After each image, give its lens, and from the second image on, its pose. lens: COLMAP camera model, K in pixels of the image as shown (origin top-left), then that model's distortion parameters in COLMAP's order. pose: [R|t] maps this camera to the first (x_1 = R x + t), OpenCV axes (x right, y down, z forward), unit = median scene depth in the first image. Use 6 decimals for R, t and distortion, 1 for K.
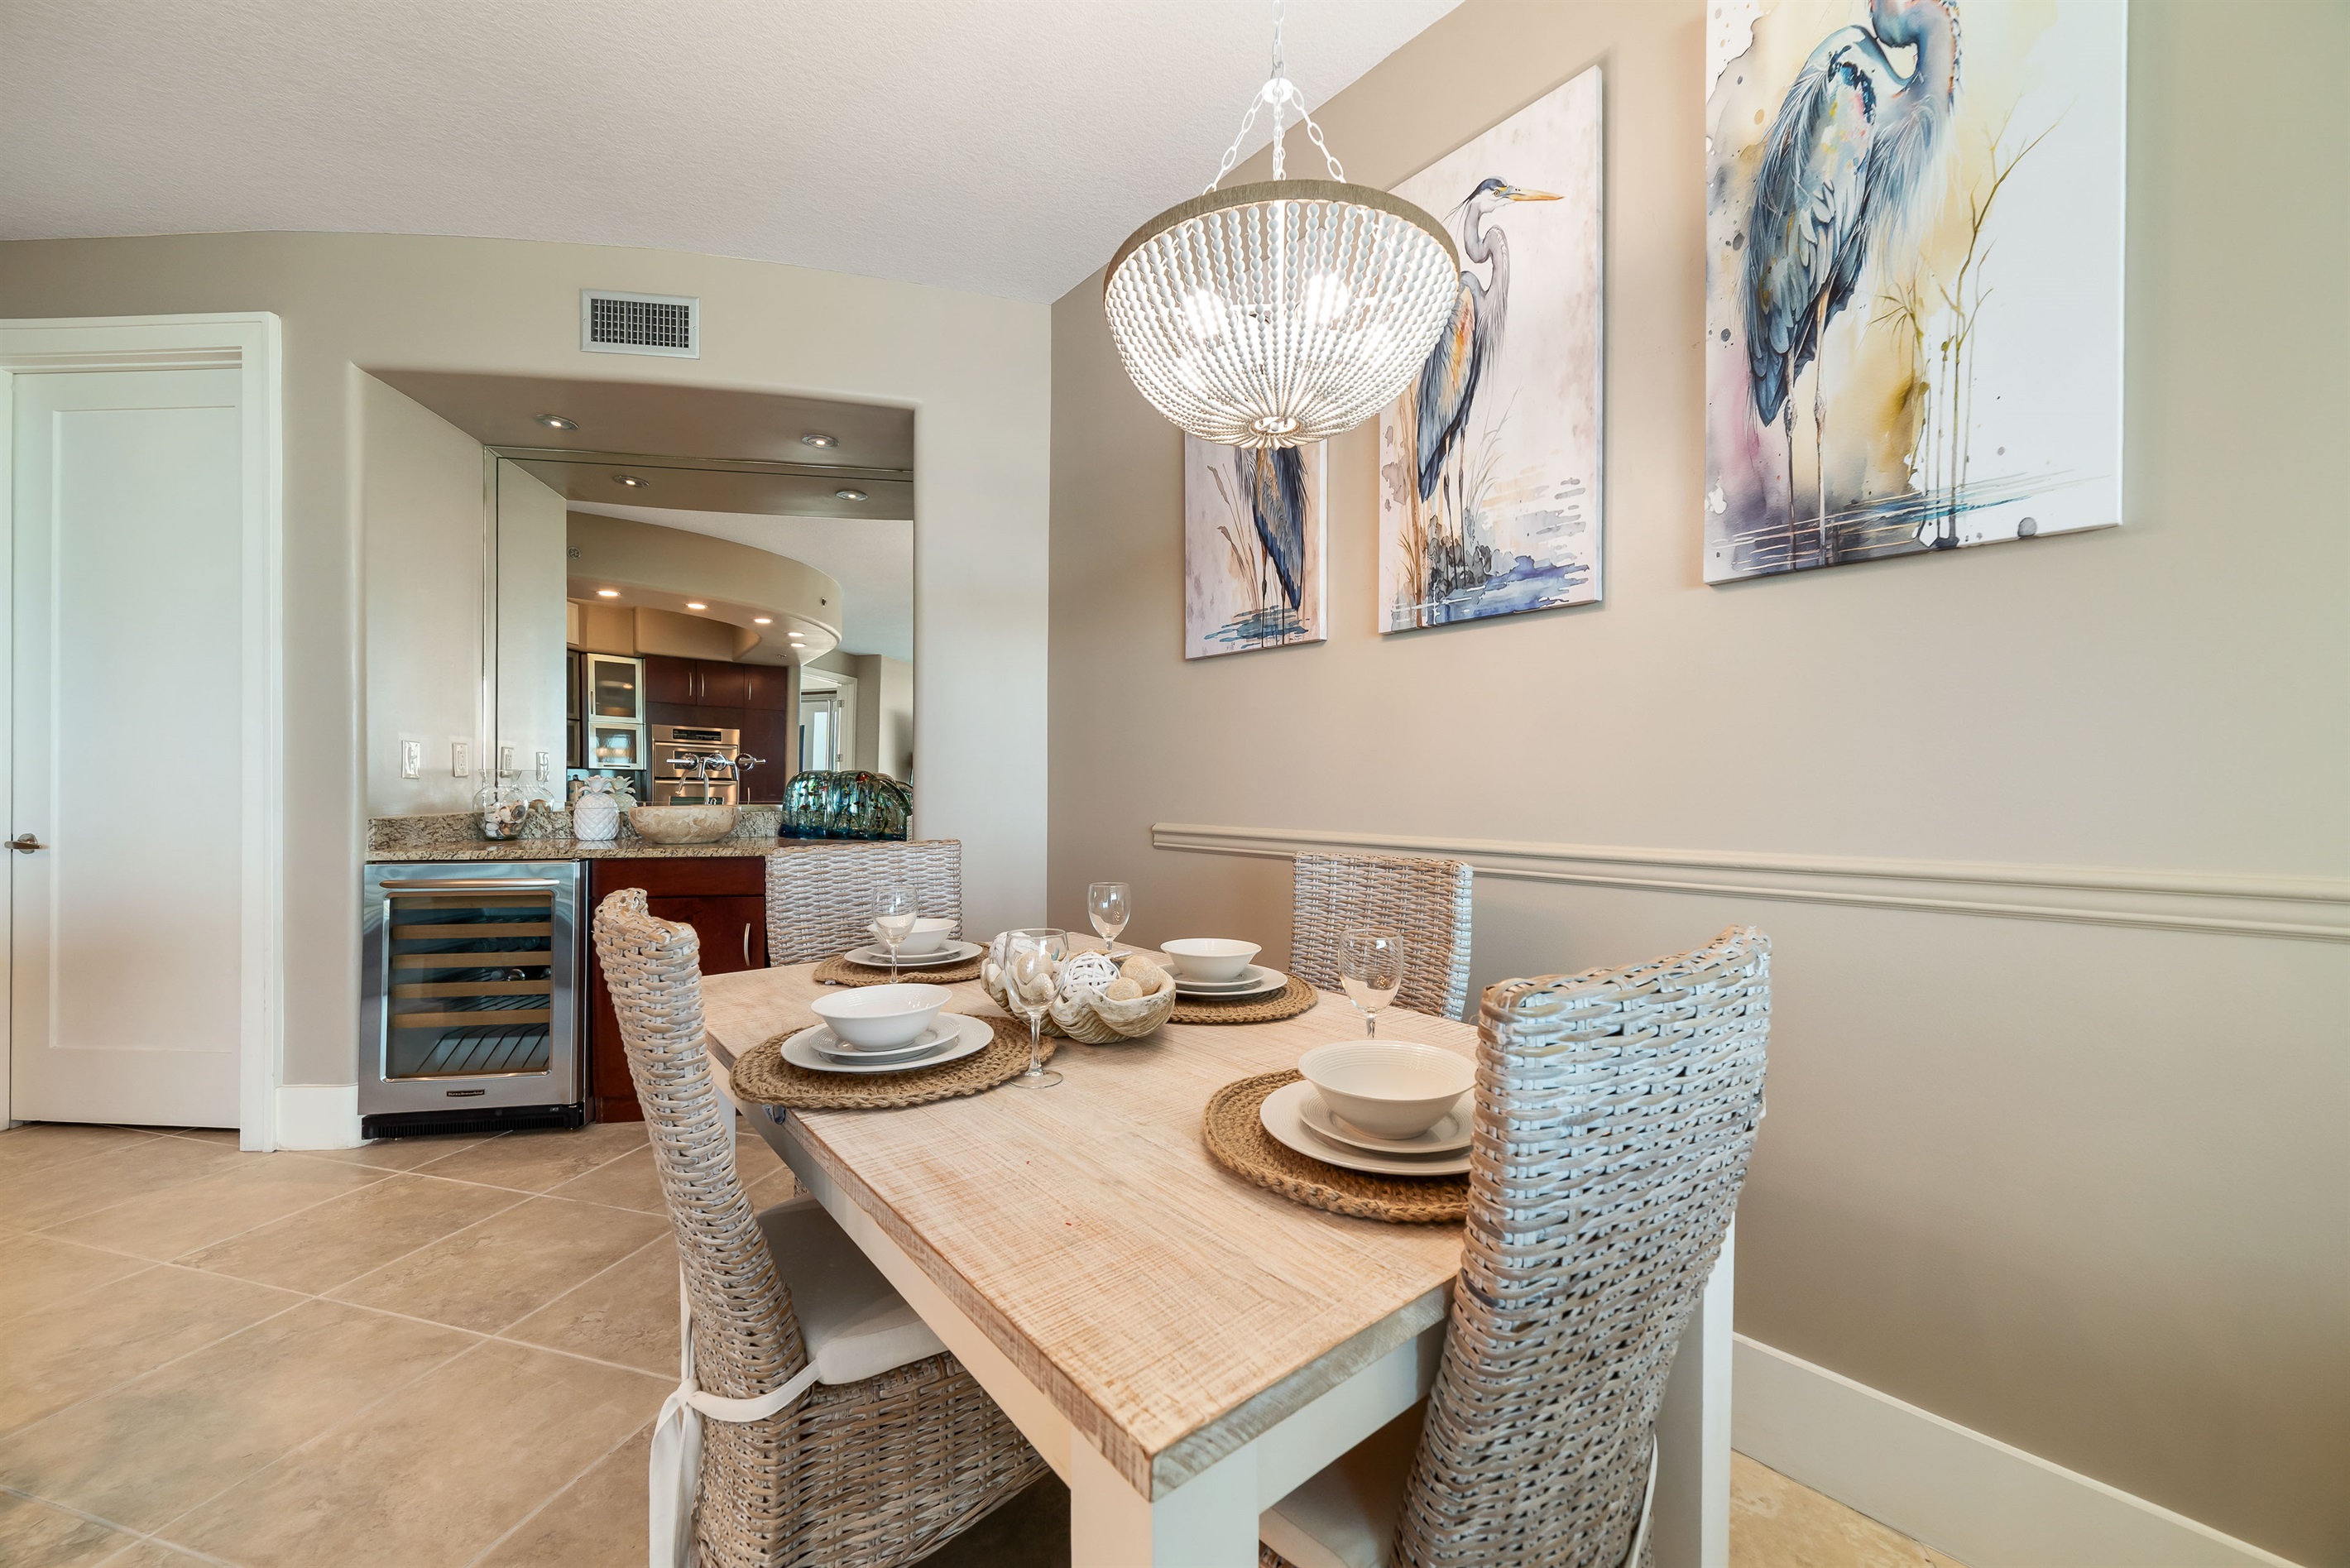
lens RADIAL K [[909.2, 0, 1169.3], [0, 909.2, 788.6], [0, 0, 1]] dist [-0.007671, 0.001911]
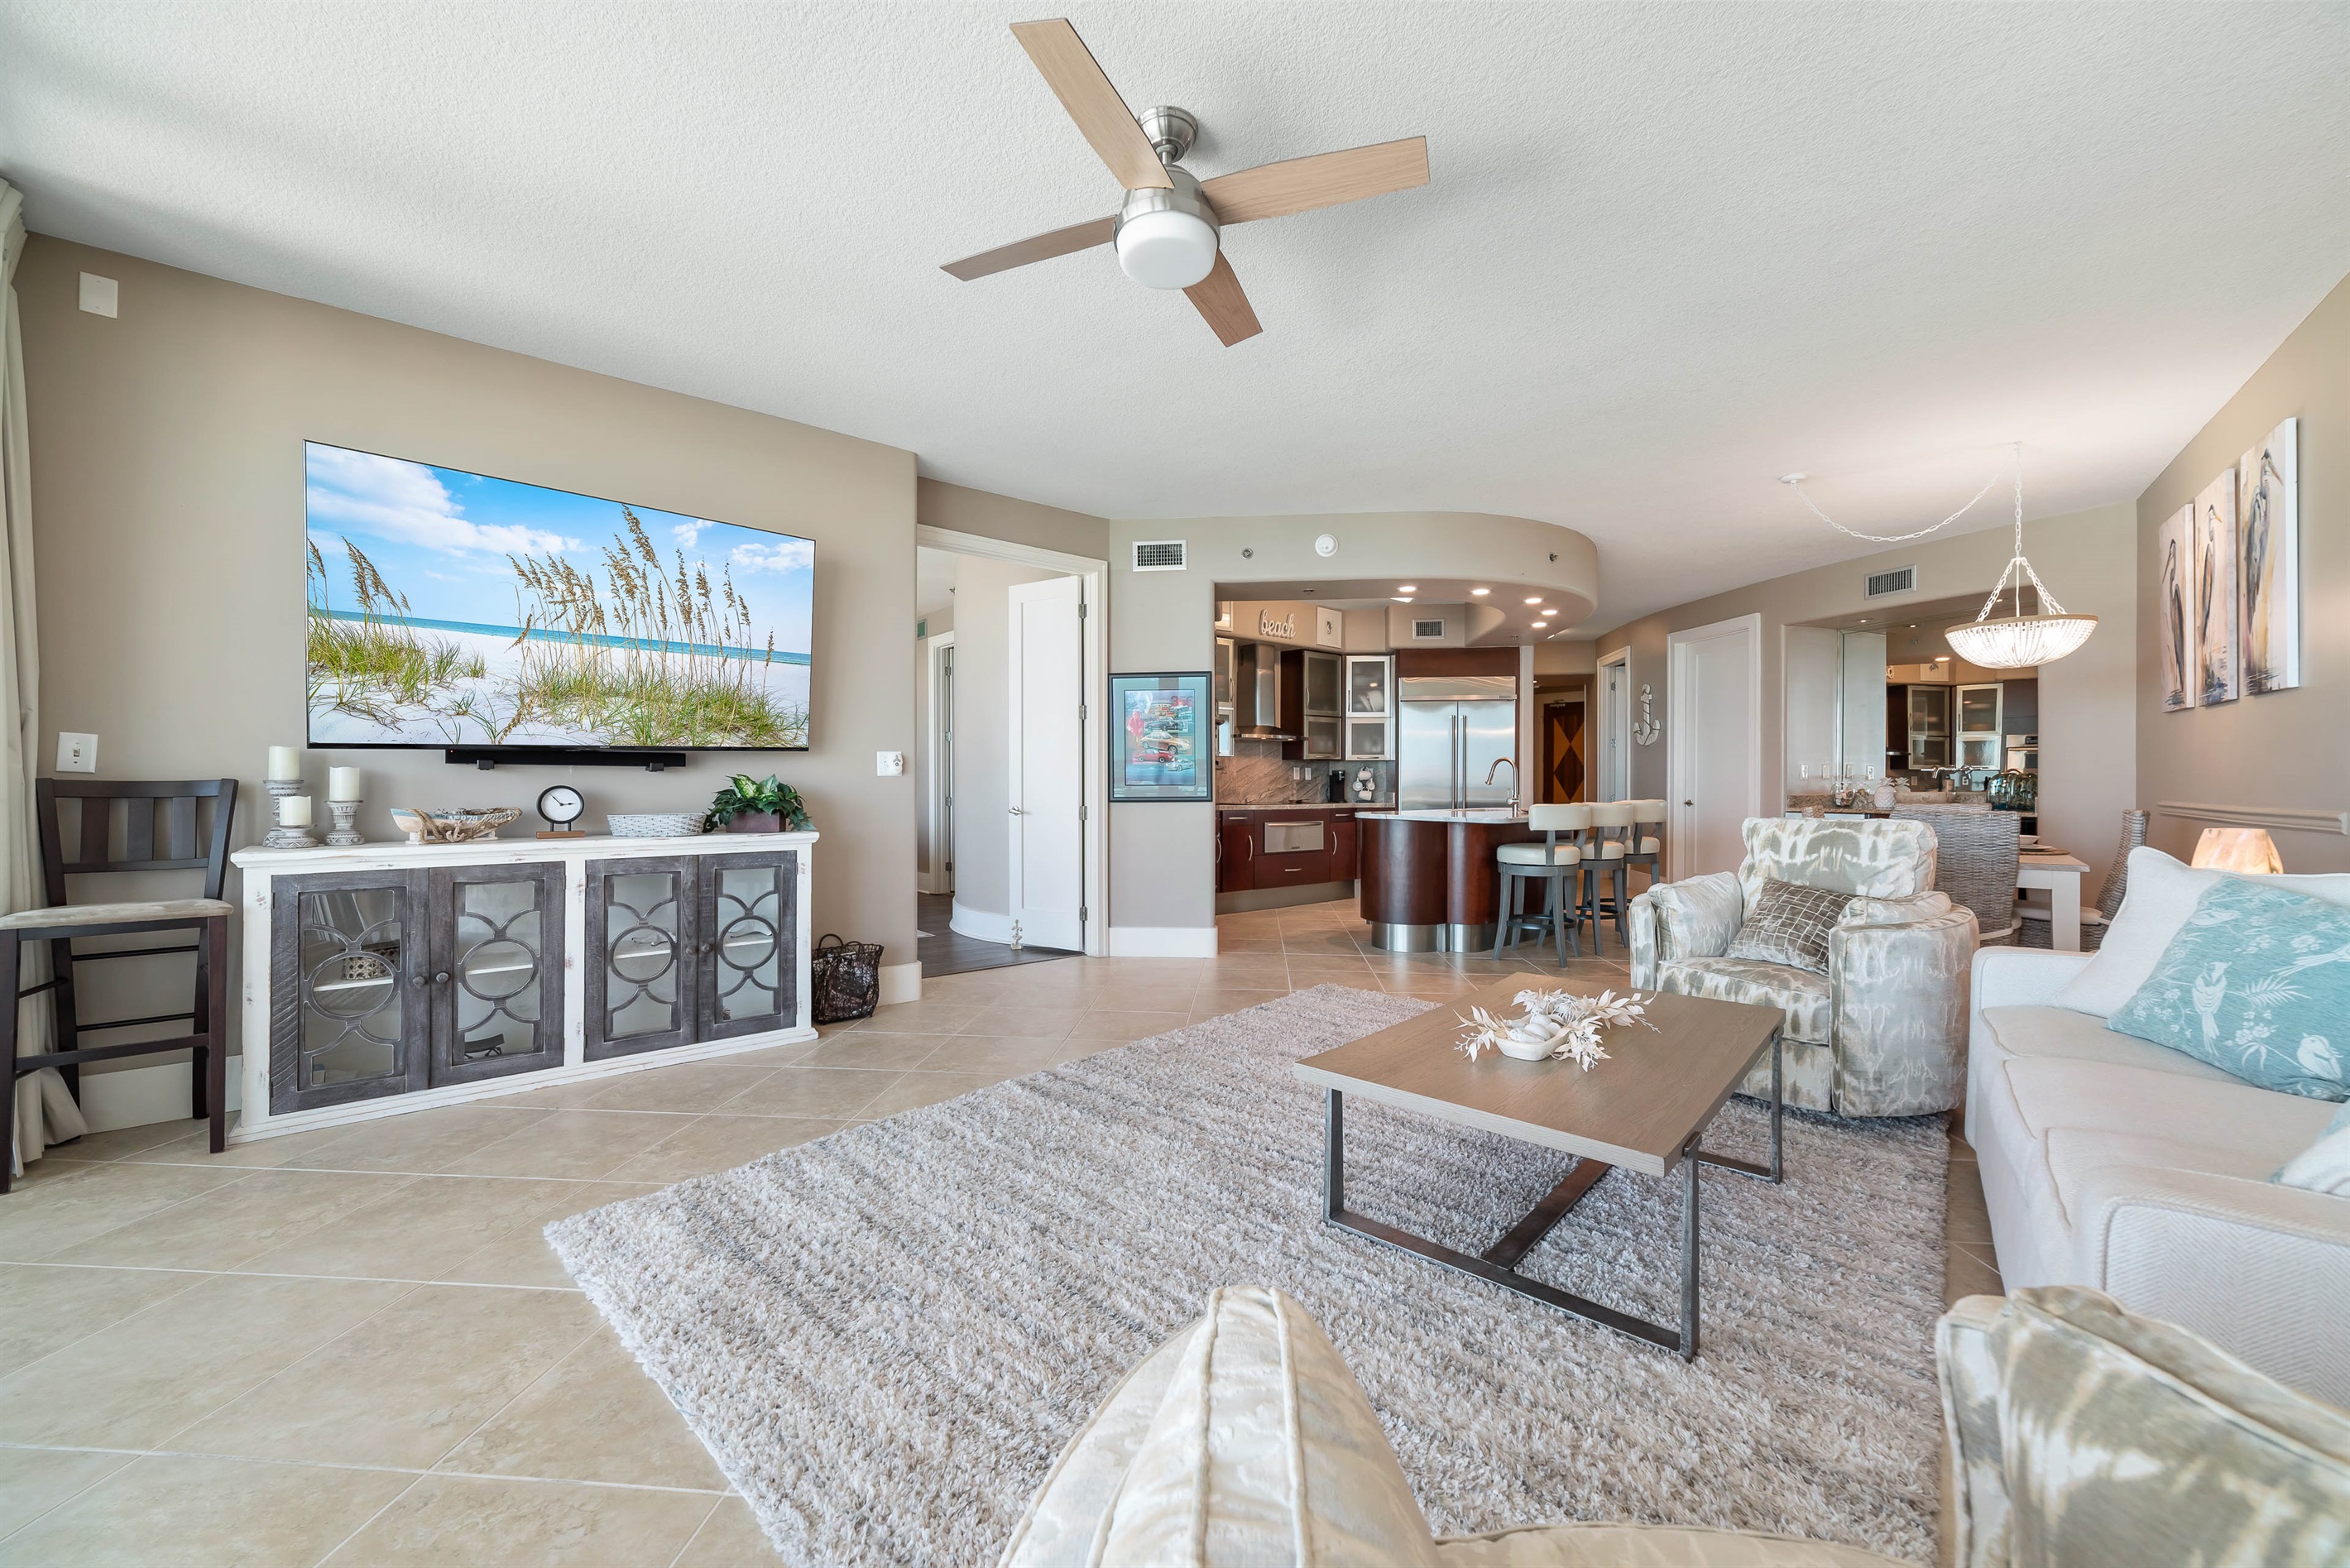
lens RADIAL K [[909.2, 0, 1189.8], [0, 909.2, 785.4], [0, 0, 1]] dist [-0.007671, 0.001911]
pose [[0.218526, -0.002417, -0.975828, 1.279265], [-0.000616, 0.999996, -0.002615, 0.011806], [0.975831, 0.001173, 0.218524, -1.247362]]
